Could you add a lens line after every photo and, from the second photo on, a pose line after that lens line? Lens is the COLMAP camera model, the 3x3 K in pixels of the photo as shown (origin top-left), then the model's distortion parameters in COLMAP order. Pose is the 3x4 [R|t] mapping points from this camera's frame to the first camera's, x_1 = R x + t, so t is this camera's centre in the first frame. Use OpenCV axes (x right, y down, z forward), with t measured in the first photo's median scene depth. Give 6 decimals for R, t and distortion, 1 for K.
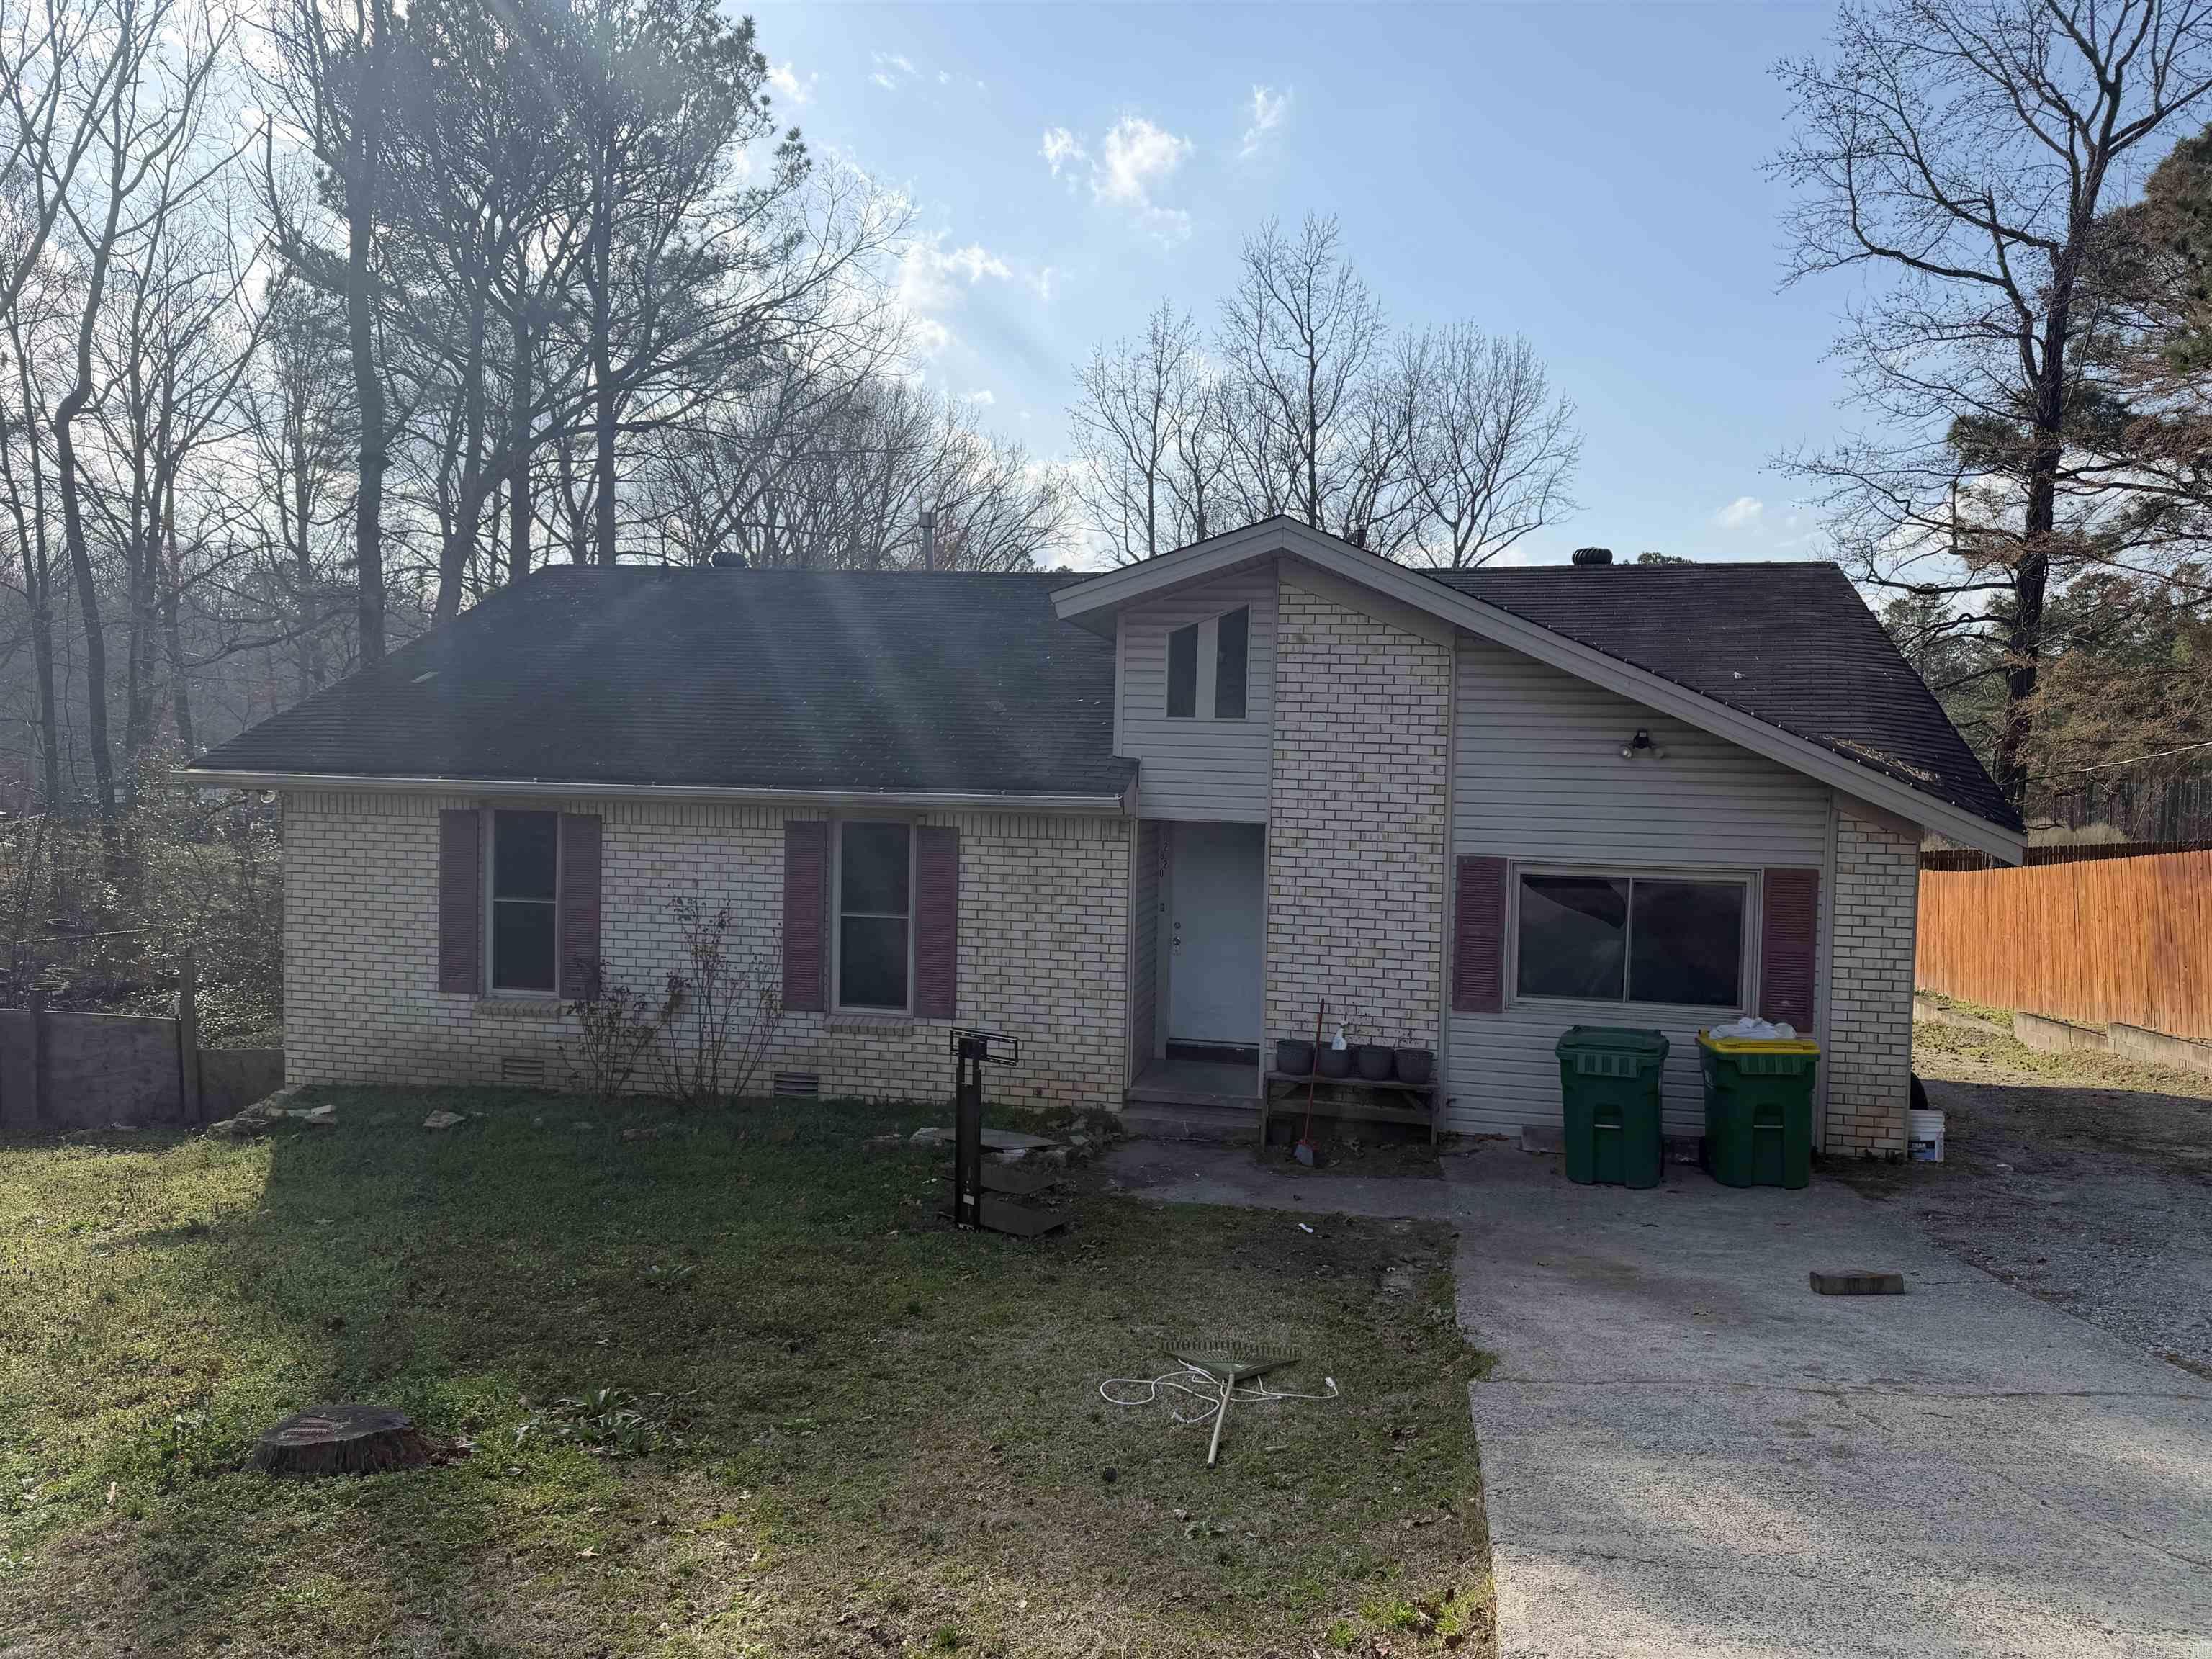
lens RADIAL K [[1529.3, 0, 1102.3], [0, 1529.3, 821.1], [0, 0, 1]] dist [0.159918, -0.308368]
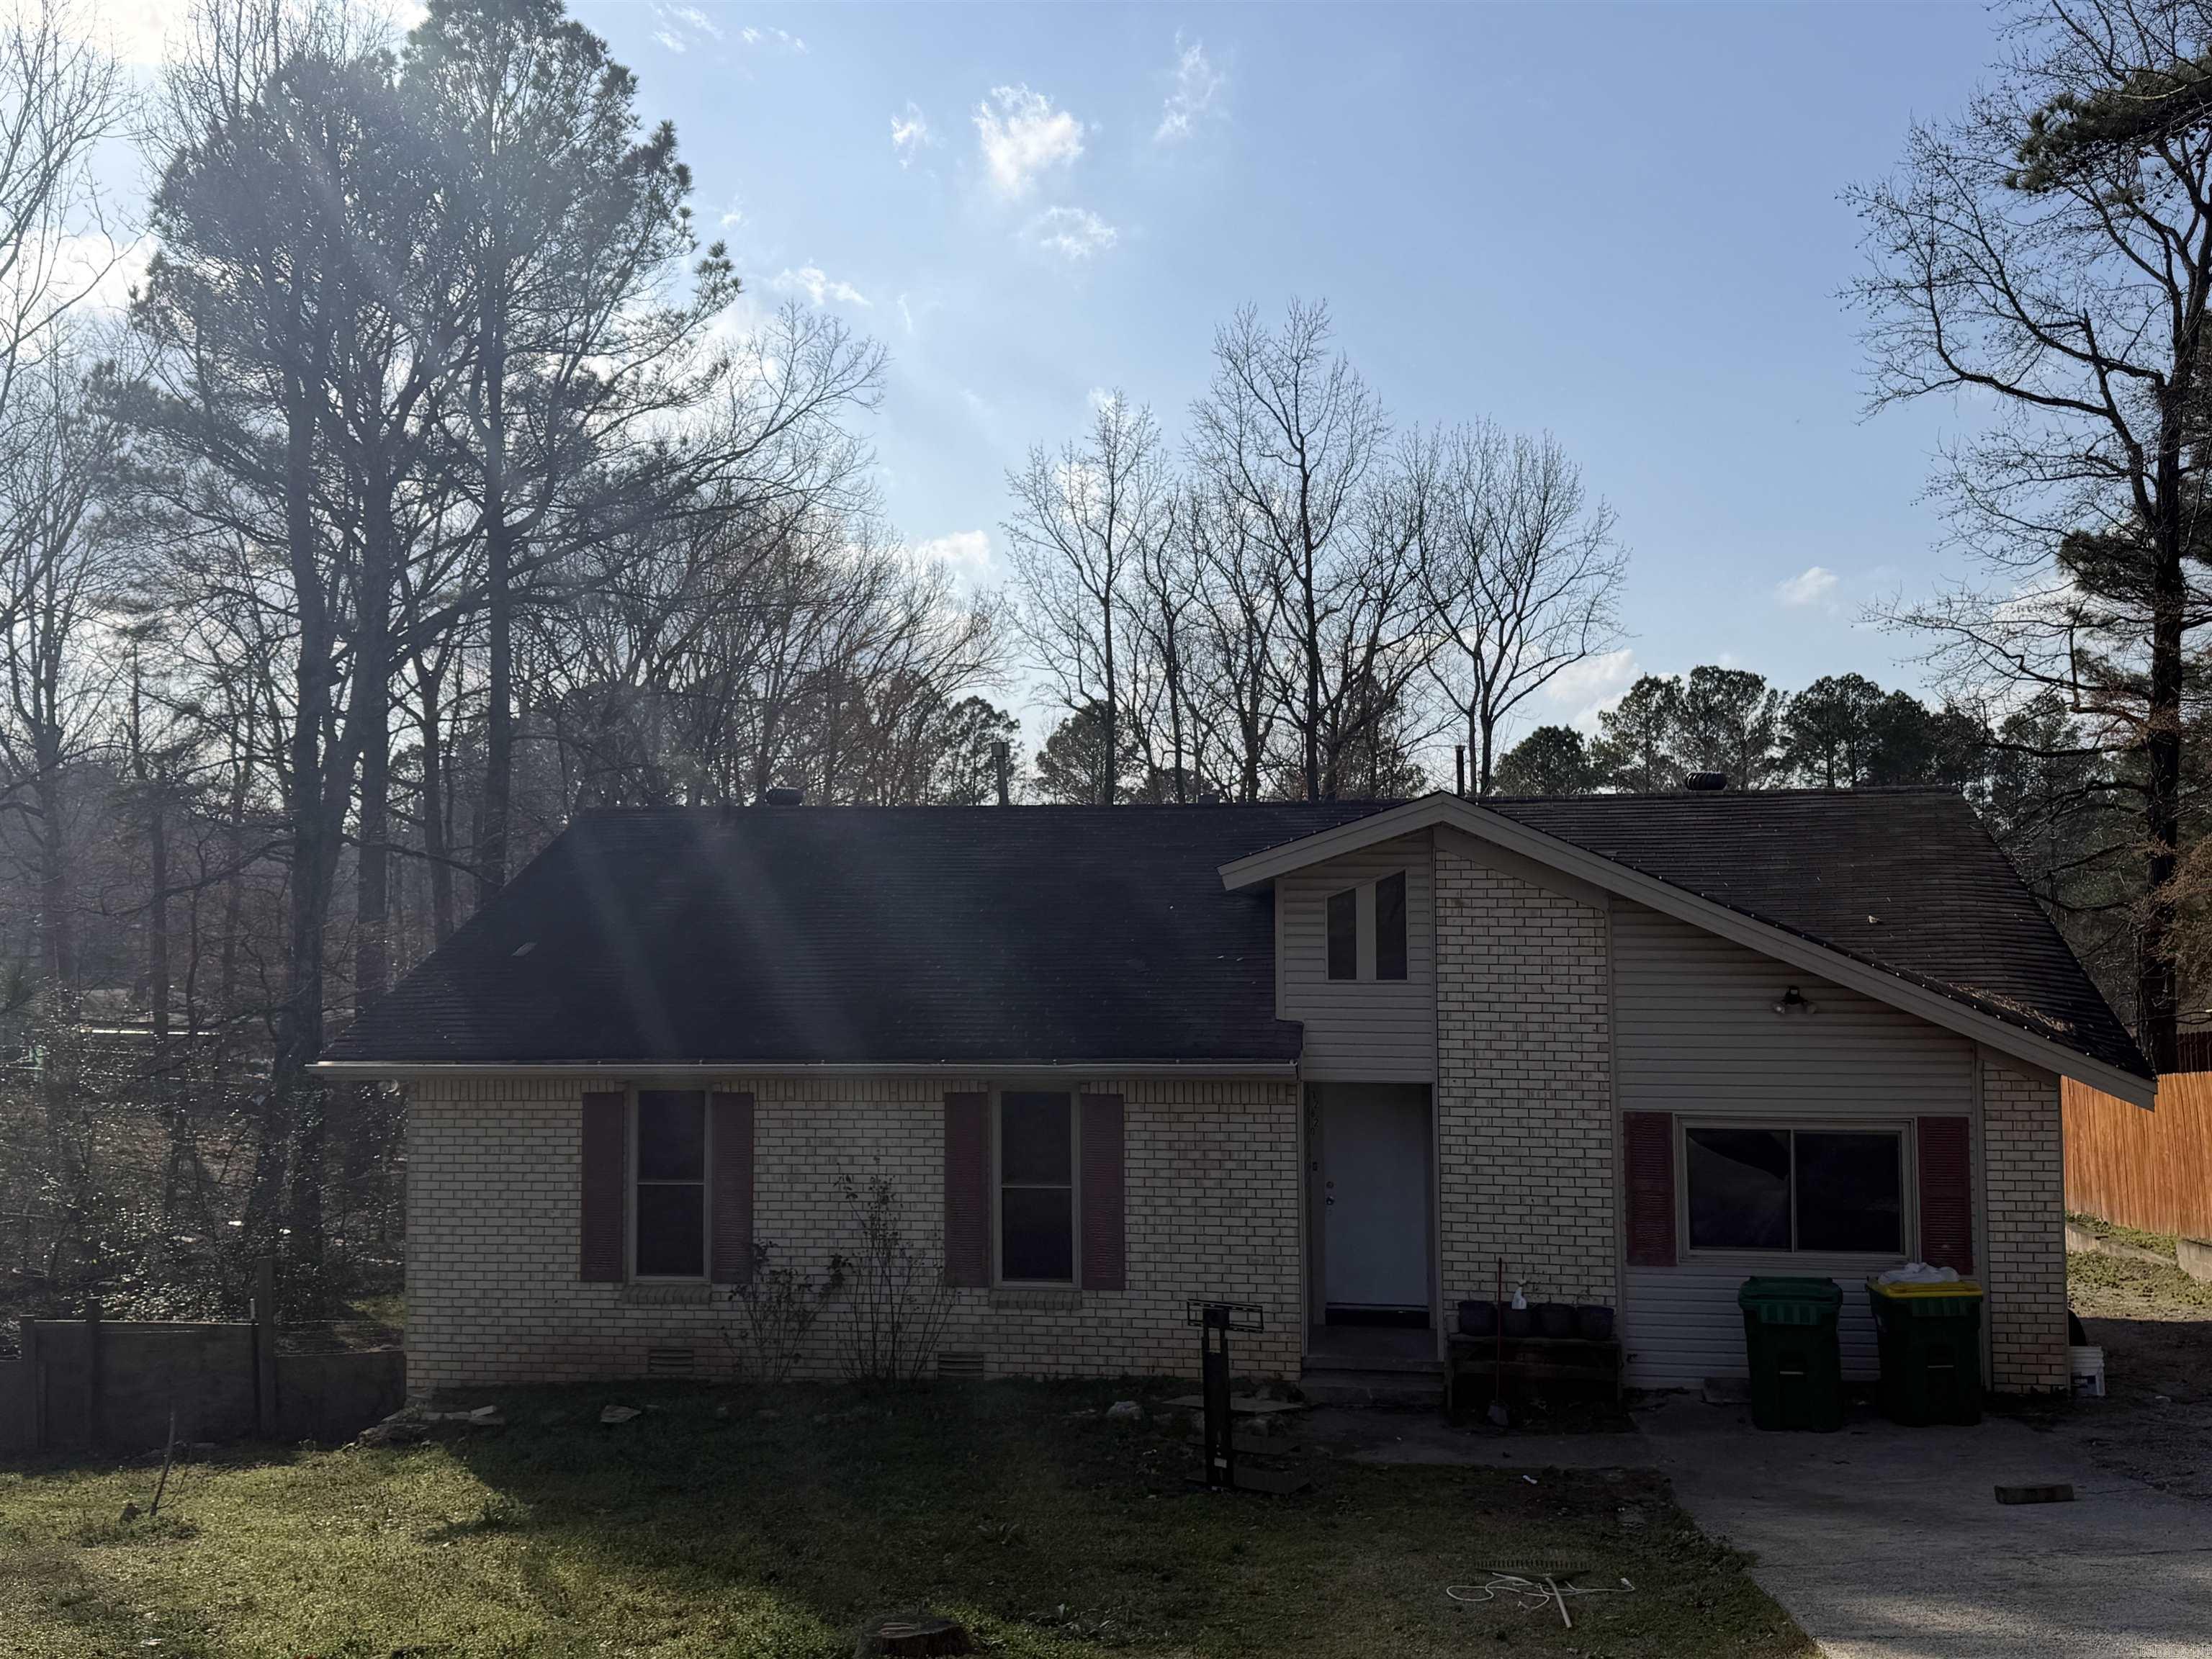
lens RADIAL K [[2037.8, 0, 1087.3], [0, 2037.8, 822.8], [0, 0, 1]] dist [0.190276, -0.399911]
pose [[0.998459, -0.027568, 0.048157, -0.180574], [0.031816, 0.995450, -0.089815, -0.054669], [-0.045462, 0.091208, 0.994794, -0.357432]]
